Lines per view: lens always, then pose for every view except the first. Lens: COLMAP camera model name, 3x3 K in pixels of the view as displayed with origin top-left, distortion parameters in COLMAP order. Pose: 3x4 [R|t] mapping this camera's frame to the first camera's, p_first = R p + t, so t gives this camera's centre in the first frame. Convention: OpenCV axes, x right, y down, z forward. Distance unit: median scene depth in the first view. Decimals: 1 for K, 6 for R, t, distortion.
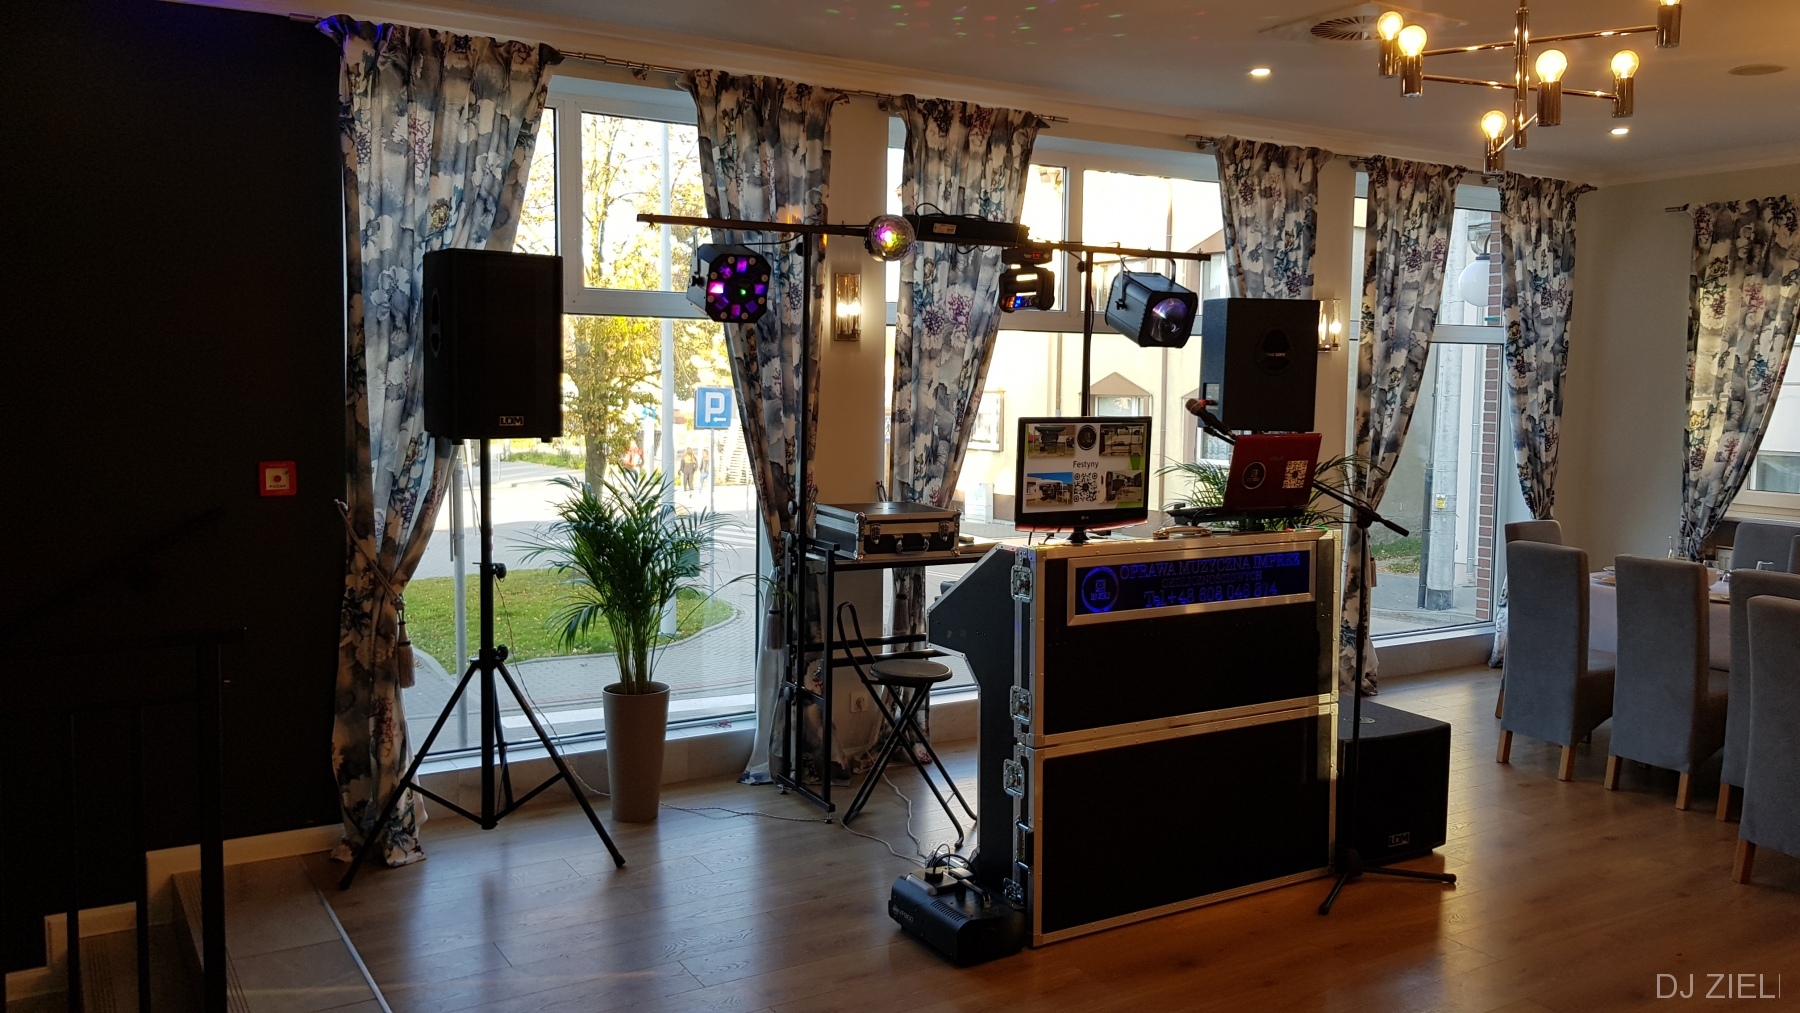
lens RADIAL K [[1368.4, 0, 904.2], [0, 1368.4, 488.1], [0, 0, 1]] dist [0.052835, -0.081291]
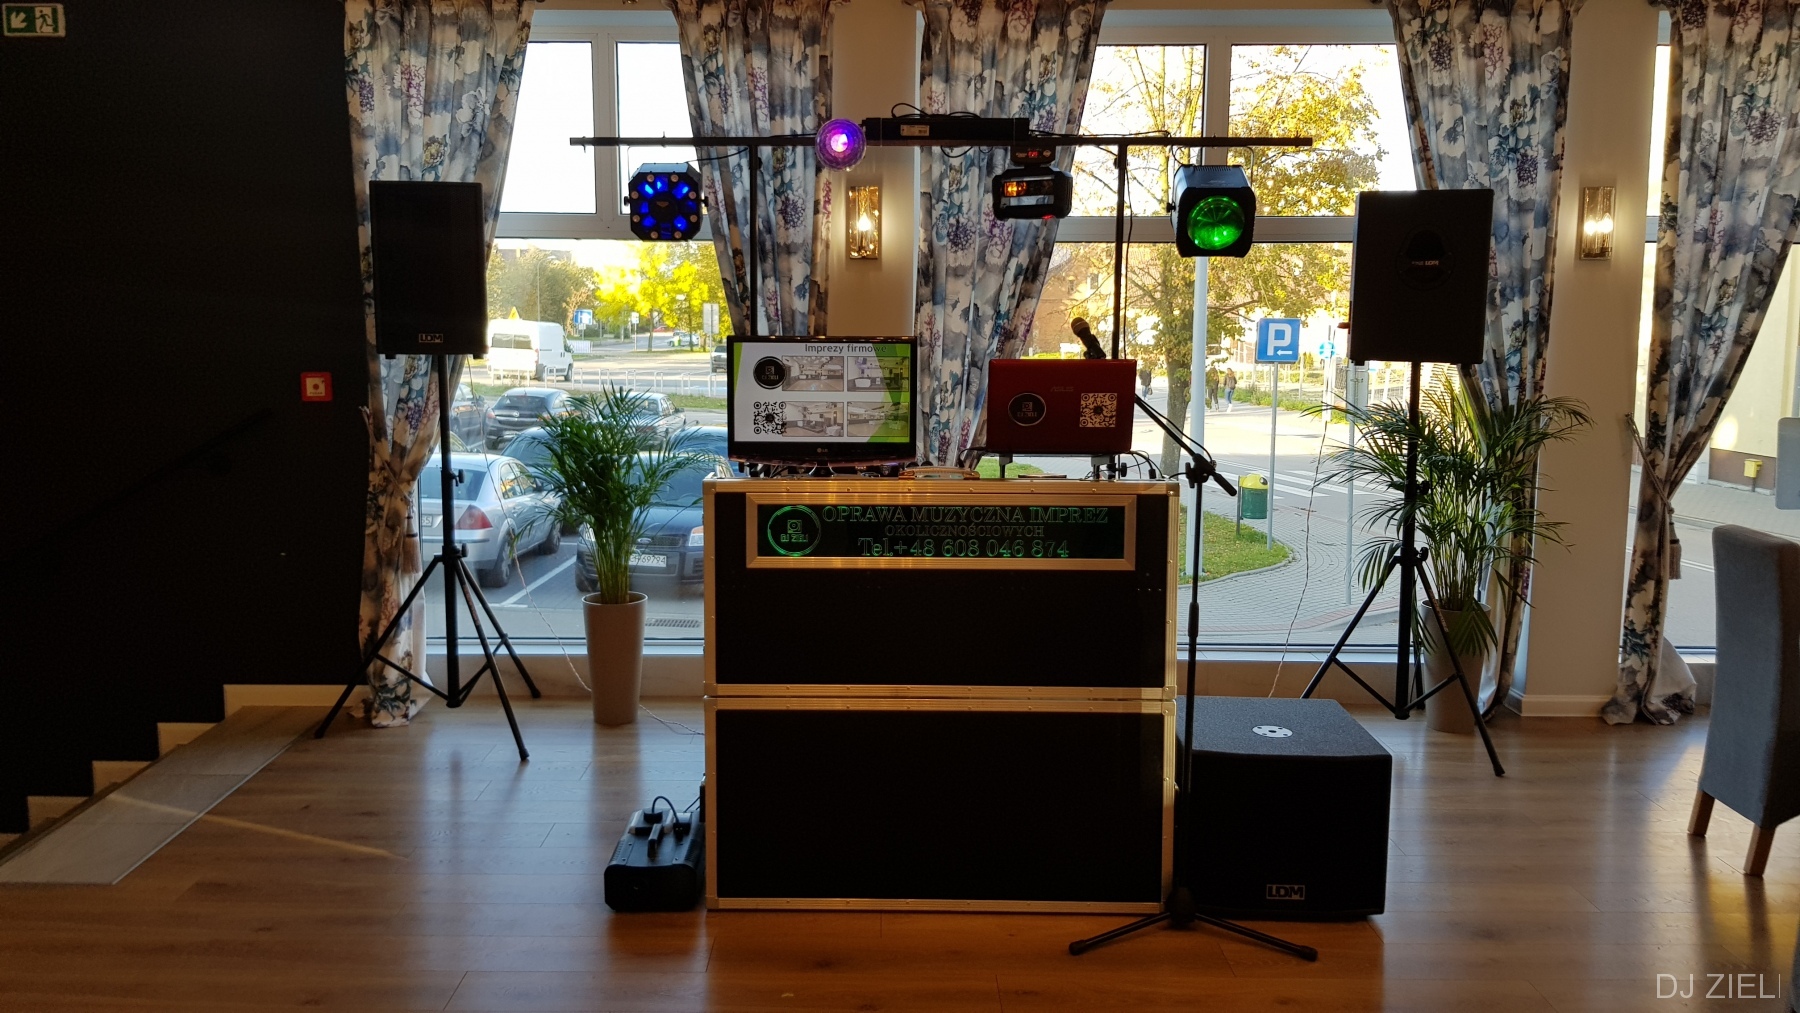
lens RADIAL K [[1368.4, 0, 863.8], [0, 1368.4, 480.9], [0, 0, 1]] dist [0.052835, -0.081291]
pose [[0.854726, 0.058592, -0.515762, 0.497496], [-0.036903, 0.997954, 0.052214, -0.004660], [0.517766, -0.025595, 0.855139, 0.209066]]
